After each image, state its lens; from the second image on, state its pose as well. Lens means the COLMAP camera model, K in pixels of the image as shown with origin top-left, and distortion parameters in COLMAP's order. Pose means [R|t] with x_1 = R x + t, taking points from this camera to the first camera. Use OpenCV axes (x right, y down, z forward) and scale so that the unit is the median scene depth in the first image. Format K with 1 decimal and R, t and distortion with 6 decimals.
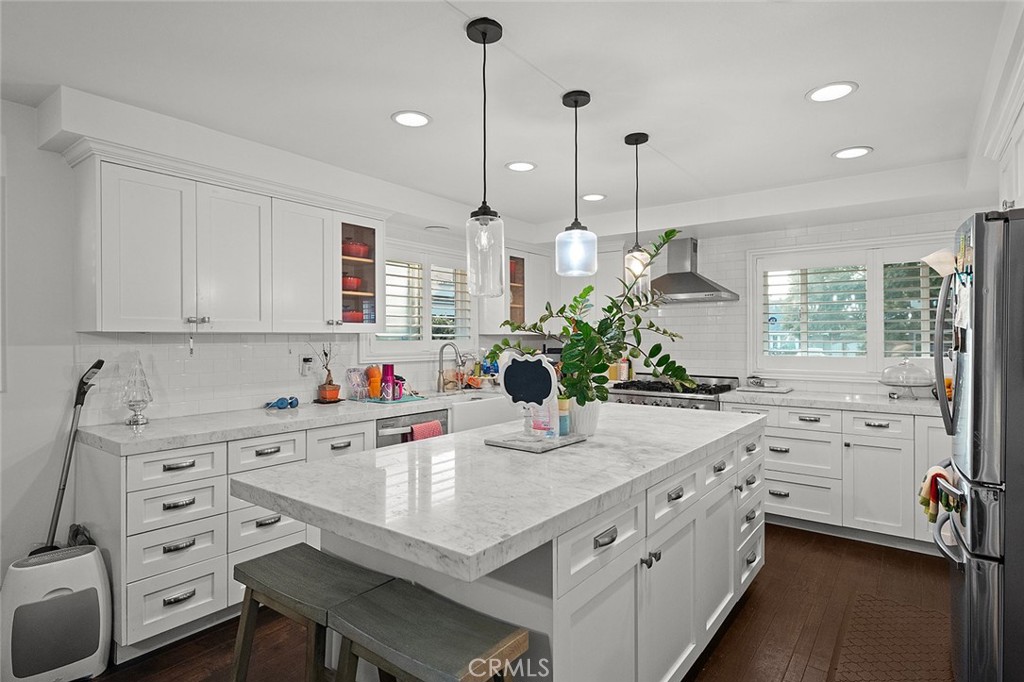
lens RADIAL K [[547.3, 0, 511.8], [0, 547.3, 341.4], [0, 0, 1]] dist [-0.000242, 0.000002]
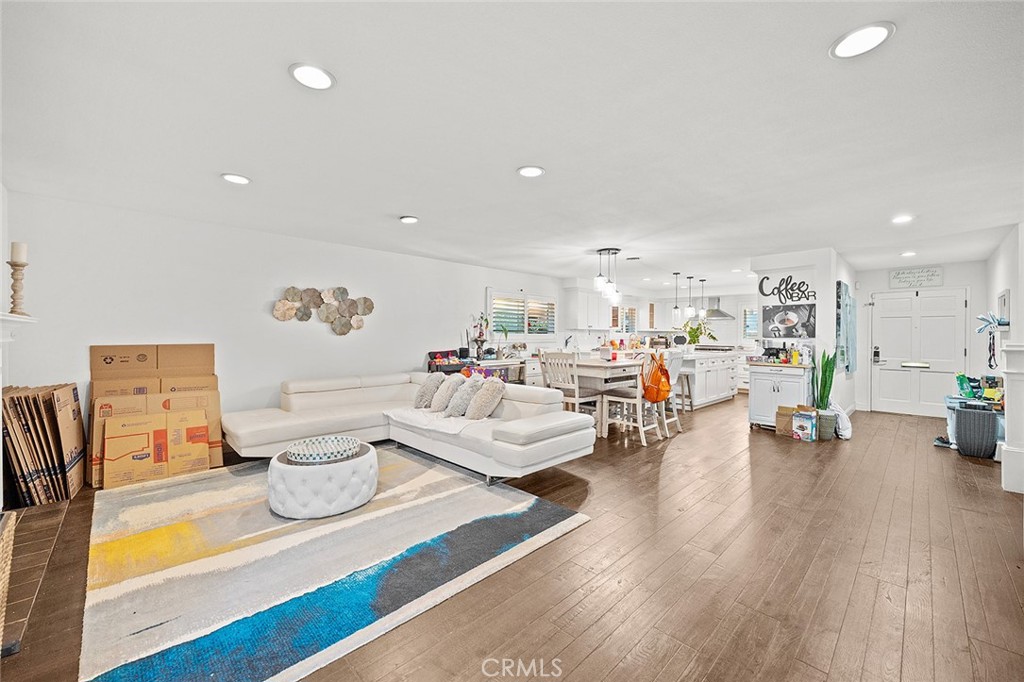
lens RADIAL K [[407.0, 0, 511.0], [0, 407.0, 336.3], [0, 0, 1]] dist [0.000591, 0.000008]
pose [[0.988465, 0.009114, -0.151176, -0.433764], [-0.009596, 0.999951, -0.002459, 0.030041], [0.151146, 0.003881, 0.988504, -1.321799]]
